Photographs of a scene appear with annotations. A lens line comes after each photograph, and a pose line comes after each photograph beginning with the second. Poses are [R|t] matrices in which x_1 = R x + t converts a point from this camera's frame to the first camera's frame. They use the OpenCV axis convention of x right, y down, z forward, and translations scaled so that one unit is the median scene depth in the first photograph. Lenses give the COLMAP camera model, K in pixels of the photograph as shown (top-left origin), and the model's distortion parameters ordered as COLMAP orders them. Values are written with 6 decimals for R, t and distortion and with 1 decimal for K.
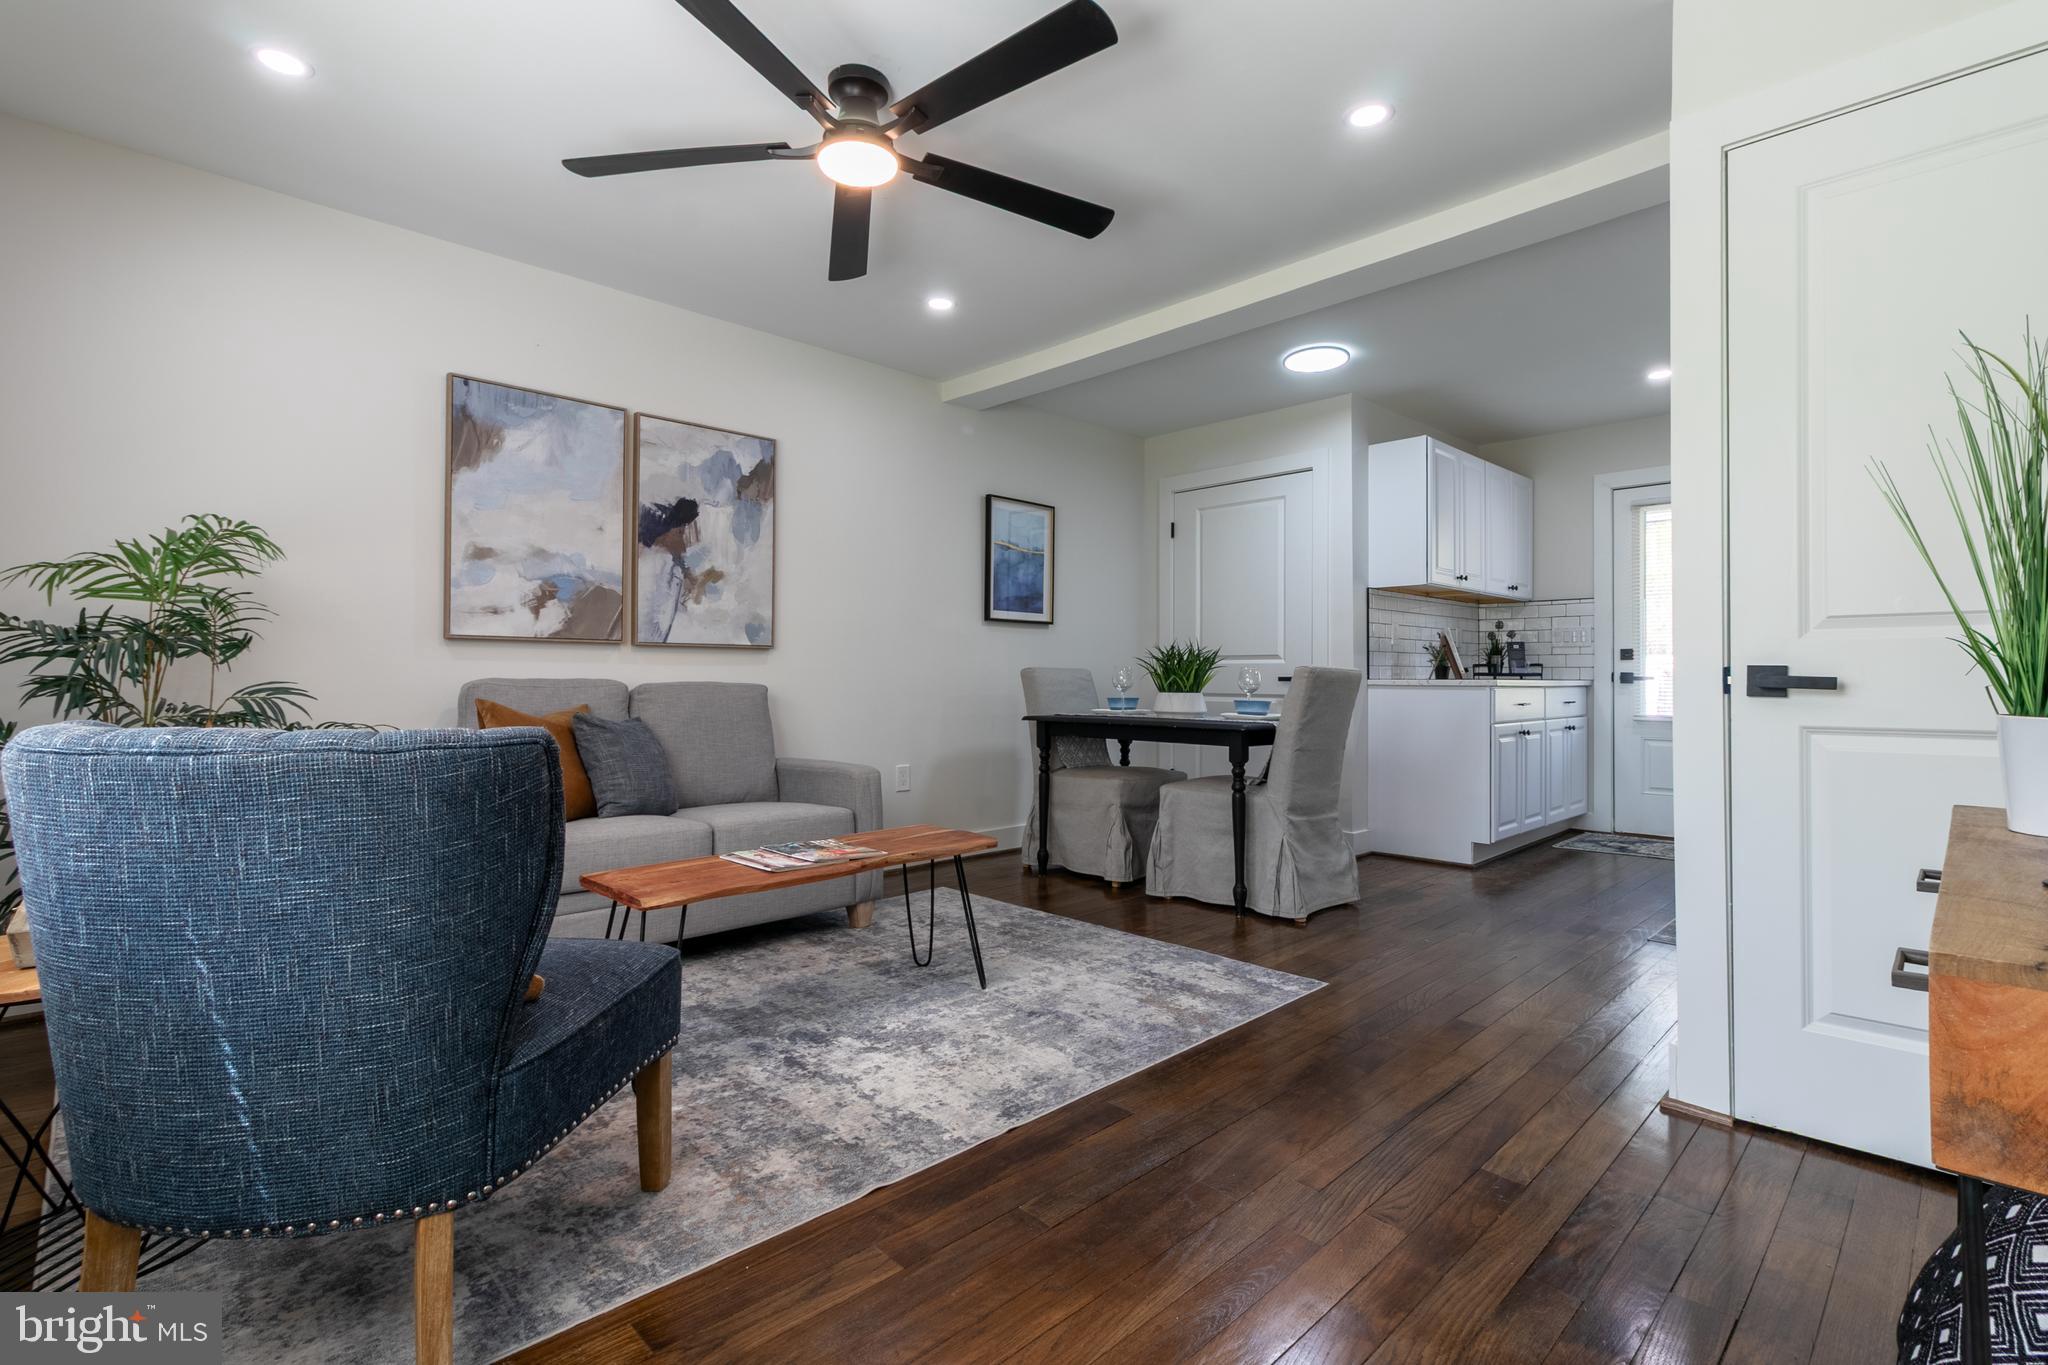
lens RADIAL K [[959.0, 0, 1026.8], [0, 959.0, 667.4], [0, 0, 1]] dist [0.002139, 0.001750]
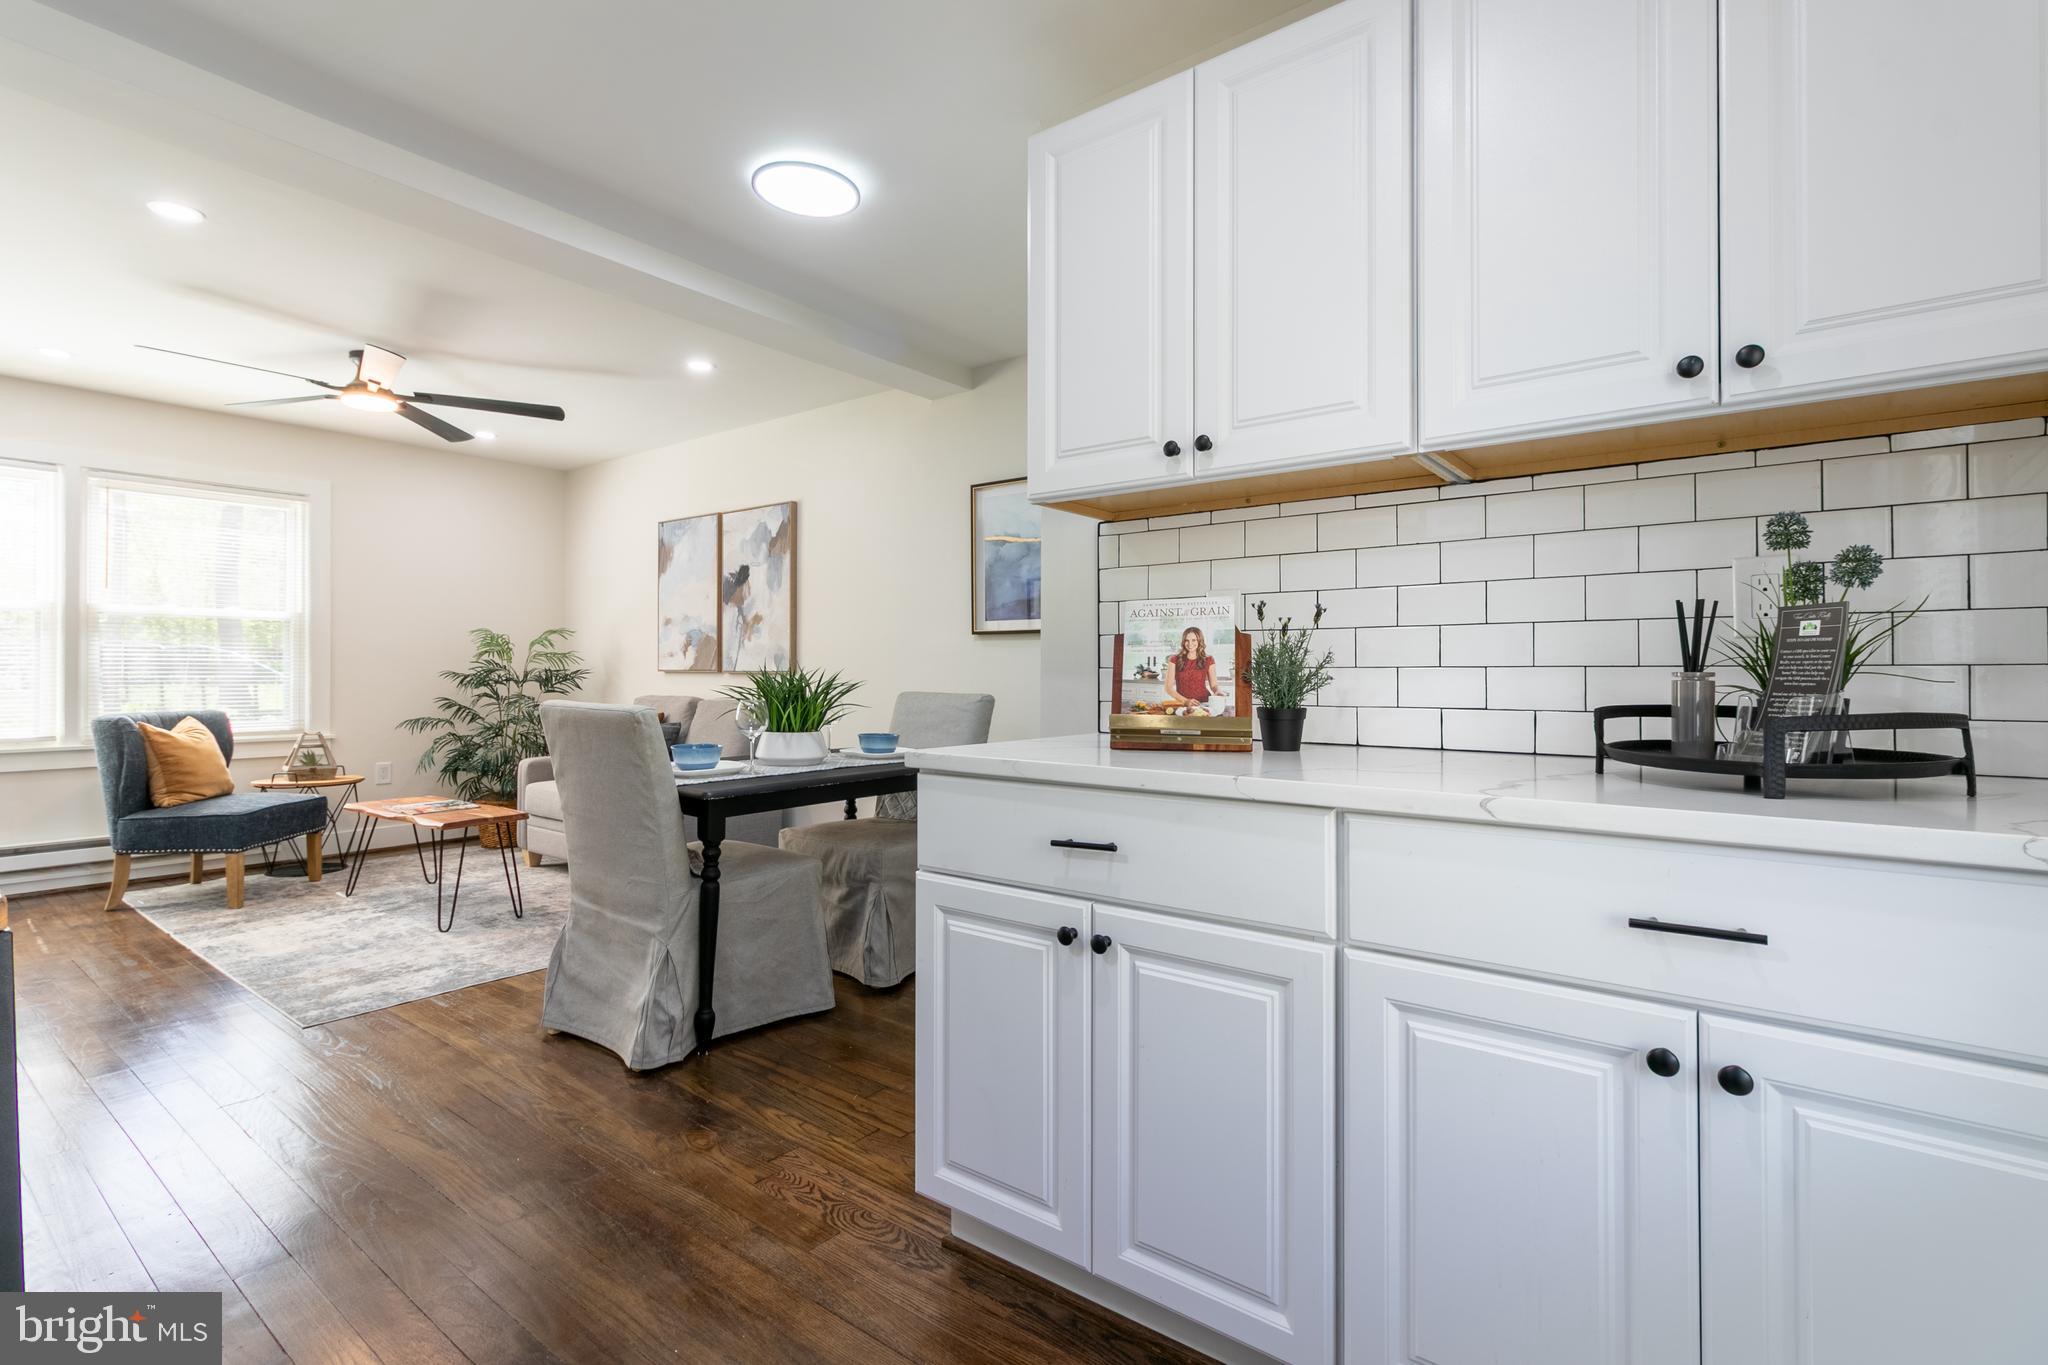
lens RADIAL K [[959.0, 0, 1009.0], [0, 959.0, 661.3], [0, 0, 1]] dist [0.002139, 0.001750]
pose [[0.121190, -0.012039, -0.992556, 1.078584], [0.009241, 0.999897, -0.011000, -0.021466], [0.992586, -0.007839, 0.121289, 1.250724]]
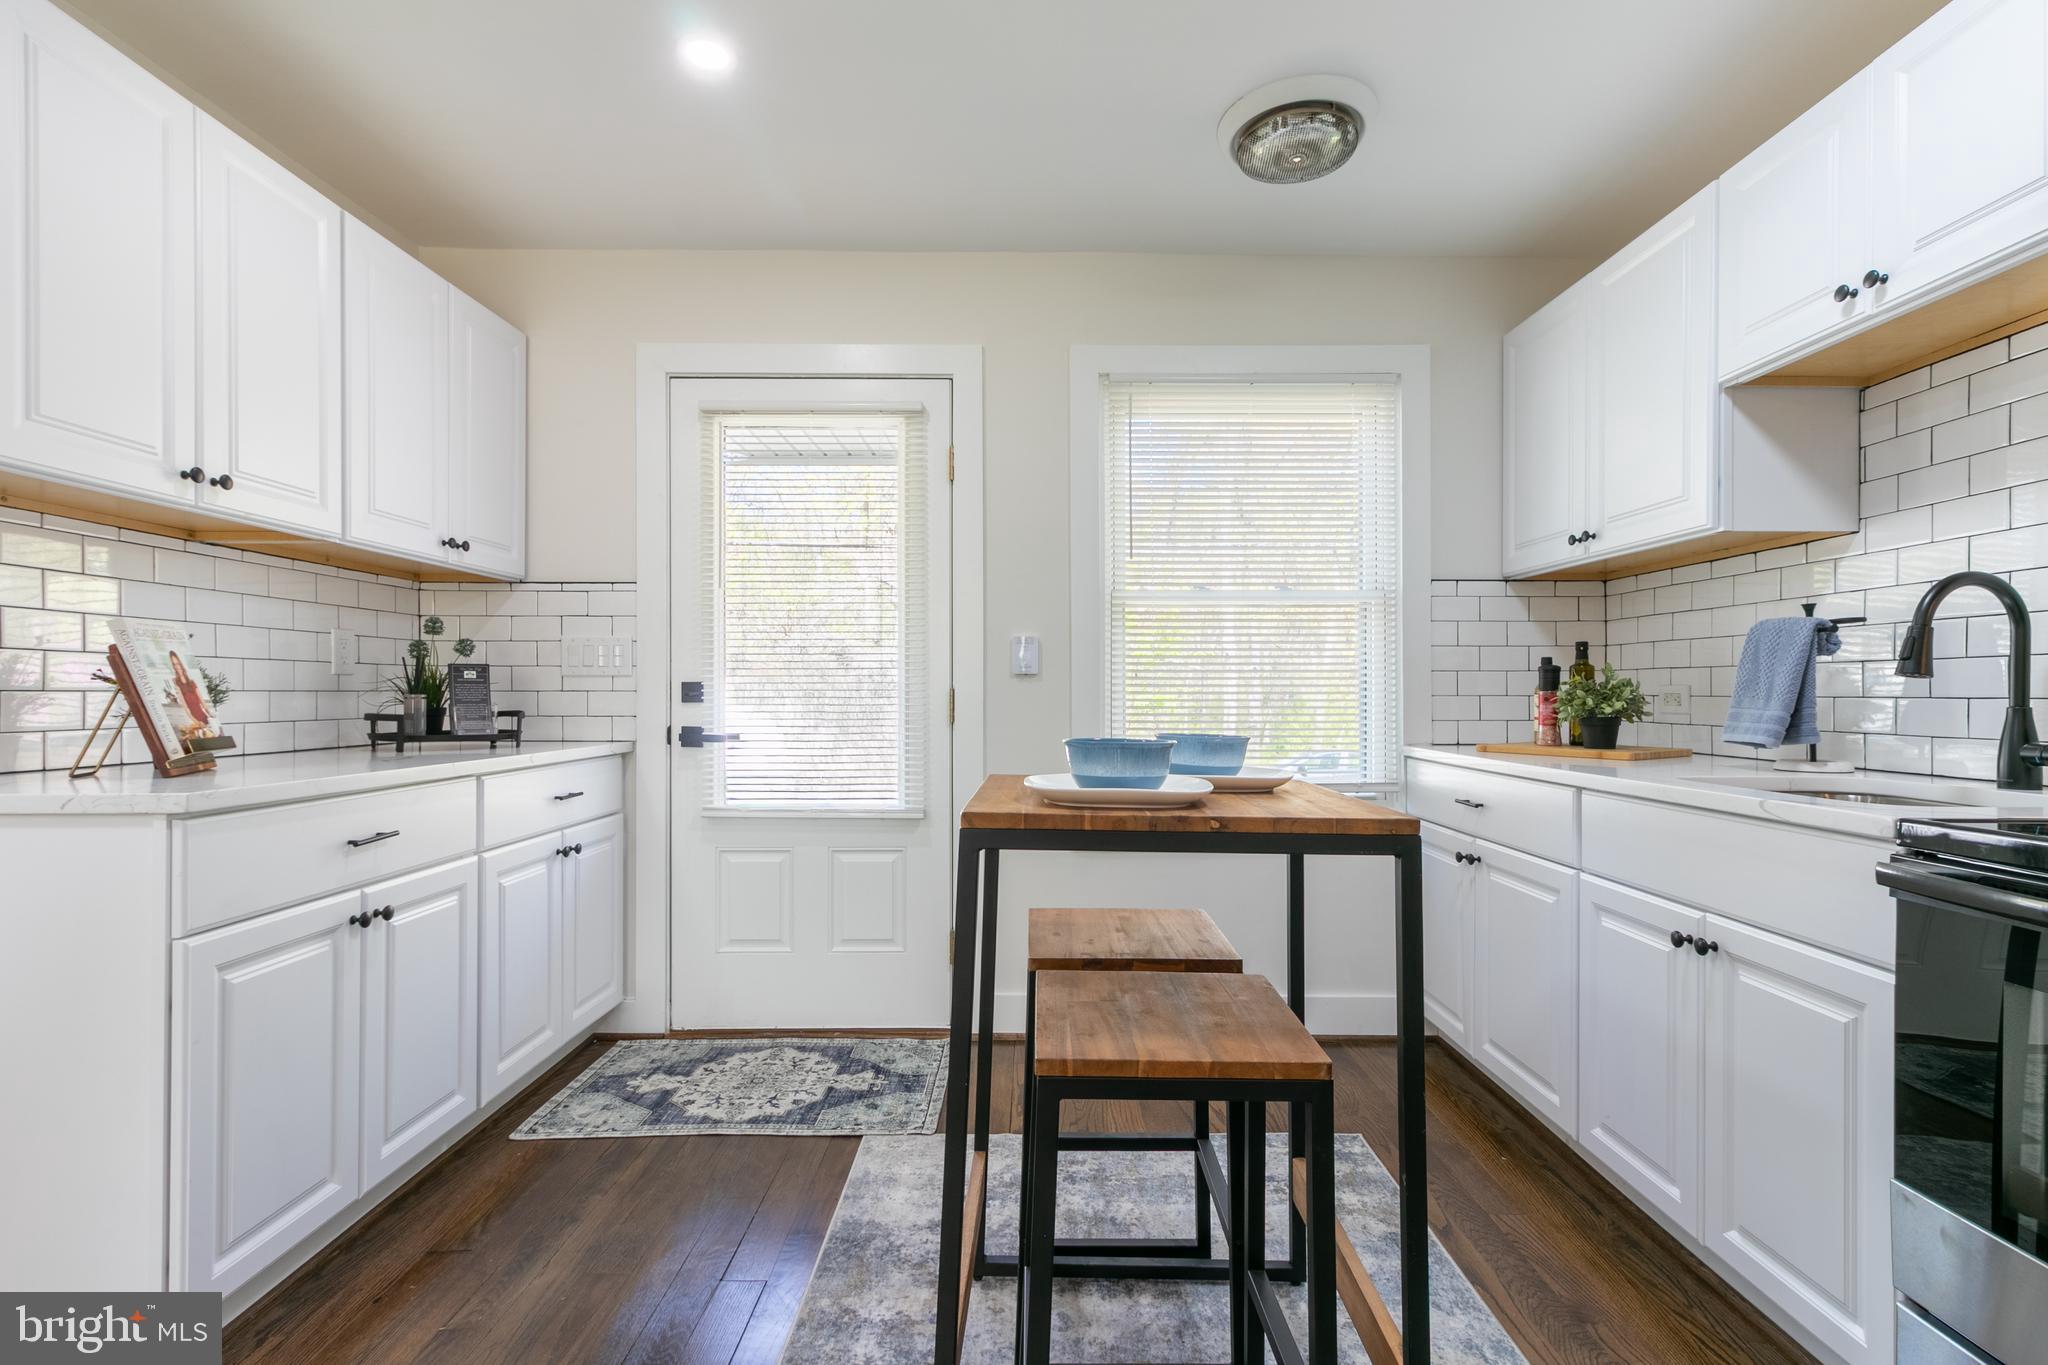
lens RADIAL K [[959.0, 0, 1027.3], [0, 959.0, 692.5], [0, 0, 1]] dist [0.002139, 0.001750]
pose [[0.702053, -0.000875, 0.712124, 0.582049], [-0.004159, 0.999977, 0.005329, -0.026025], [-0.712113, -0.006703, 0.702033, 0.766881]]
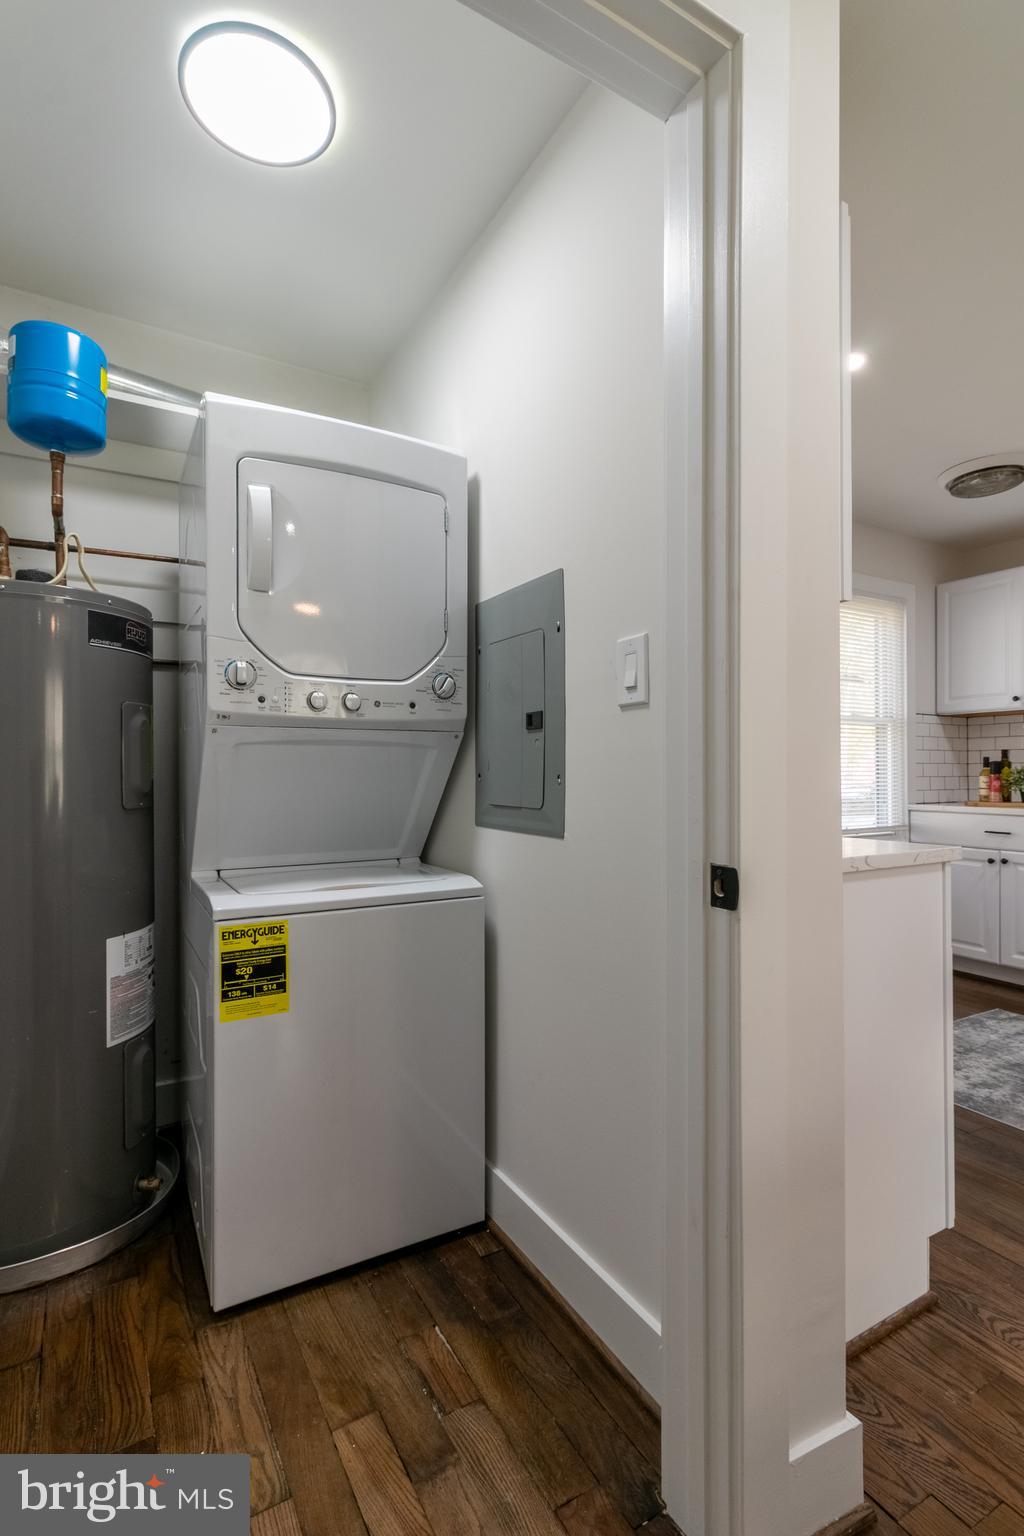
lens RADIAL K [[719.2, 0, 495.5], [0, 719.2, 768.8], [0, 0, 1]] dist [0.002139, 0.001750]
pose [[0.277241, 0.004662, 0.960789, 0.136126], [-0.004247, 0.999984, -0.003627, -0.025790], [-0.960791, -0.003075, 0.277257, 1.412215]]
